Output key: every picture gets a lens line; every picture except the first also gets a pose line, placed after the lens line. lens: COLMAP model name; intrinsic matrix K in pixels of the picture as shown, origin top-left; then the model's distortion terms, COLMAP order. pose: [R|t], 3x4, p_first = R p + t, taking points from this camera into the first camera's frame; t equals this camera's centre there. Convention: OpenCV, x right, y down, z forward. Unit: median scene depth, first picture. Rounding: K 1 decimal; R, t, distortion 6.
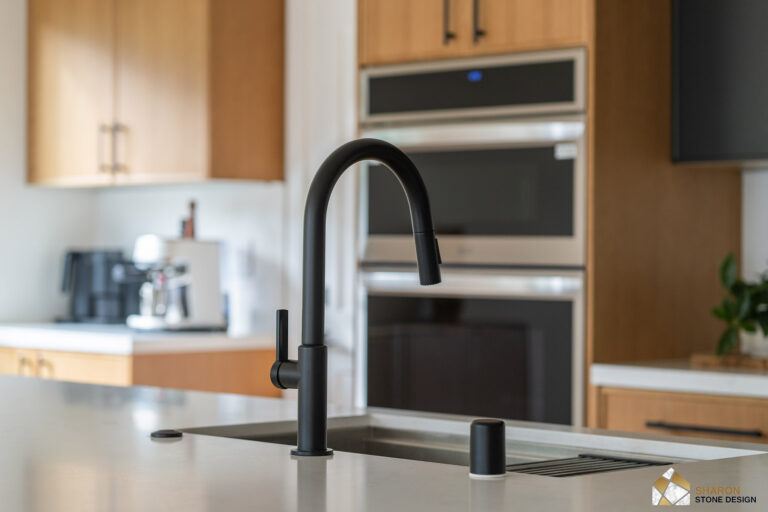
lens RADIAL K [[1887.5, 0, 380.3], [0, 1887.5, 256.4], [0, 0, 1]] dist [0.191441, 0.000000]
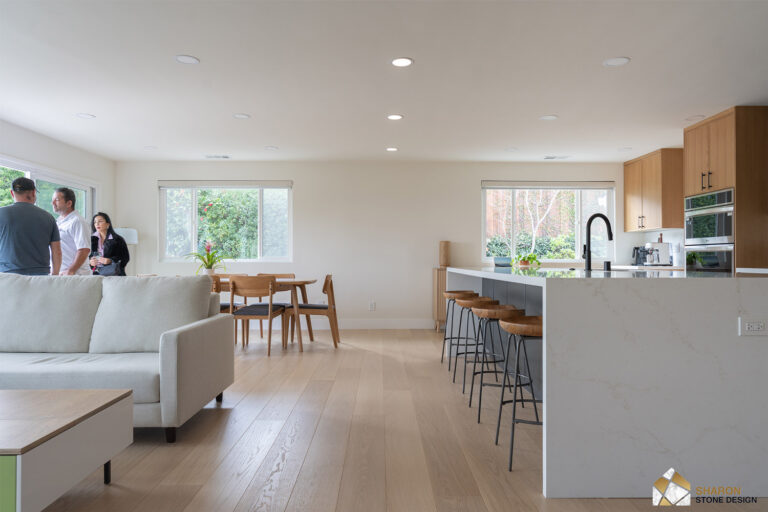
lens RADIAL K [[515.6, 0, 387.7], [0, 515.6, 255.4], [0, 0, 1]] dist [-0.005627, 0.011166]
pose [[0.725394, -0.018137, -0.688095, 0.245497], [0.007102, 0.999797, -0.018867, 0.035698], [0.688298, 0.008799, 0.725375, -0.213078]]
